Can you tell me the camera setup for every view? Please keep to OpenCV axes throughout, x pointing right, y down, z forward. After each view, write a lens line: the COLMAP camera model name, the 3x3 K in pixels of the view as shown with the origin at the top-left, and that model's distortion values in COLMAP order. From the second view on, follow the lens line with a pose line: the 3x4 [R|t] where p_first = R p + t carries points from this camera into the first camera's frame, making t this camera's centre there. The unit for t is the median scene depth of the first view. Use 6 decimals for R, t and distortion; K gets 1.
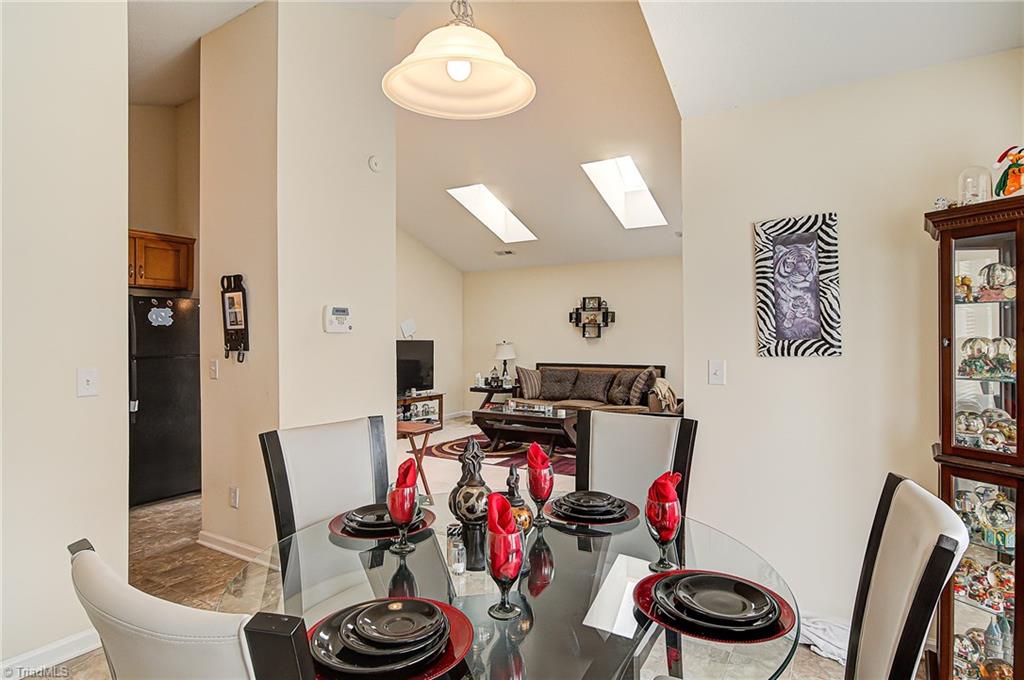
lens RADIAL K [[537.2, 0, 506.5], [0, 537.2, 337.4], [0, 0, 1]] dist [-0.000081, -0.000188]
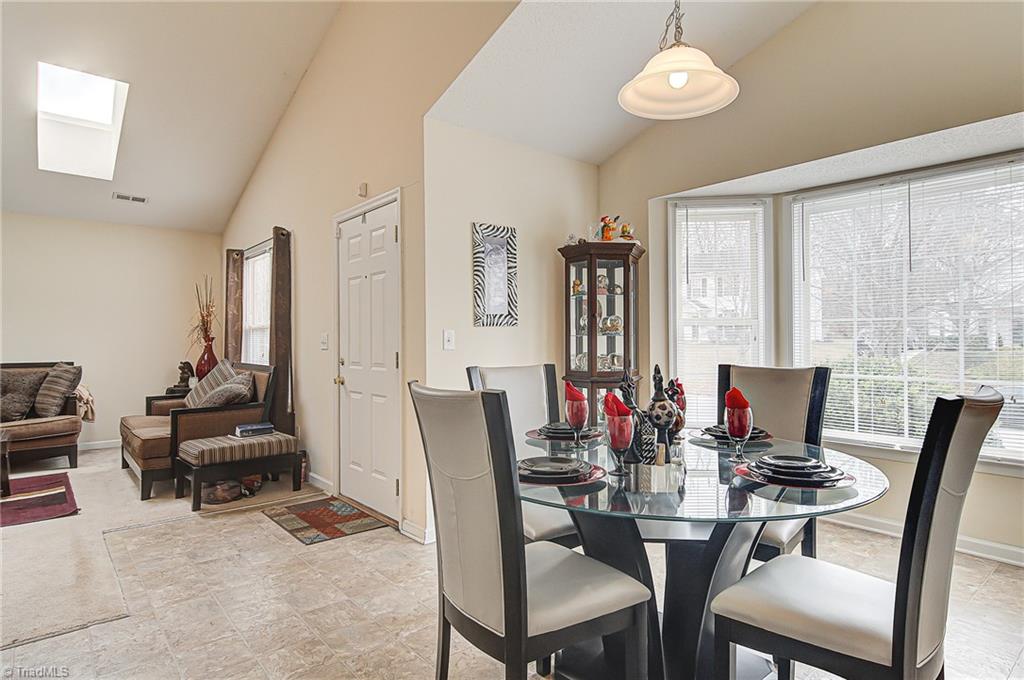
lens RADIAL K [[560.2, 0, 516.4], [0, 560.2, 335.5], [0, 0, 1]] dist [0.001360, -0.000104]
pose [[0.300720, 0.004365, 0.953702, -0.257023], [0.003224, 0.999979, -0.005593, 0.021097], [-0.953707, 0.004756, 0.300700, 0.164953]]
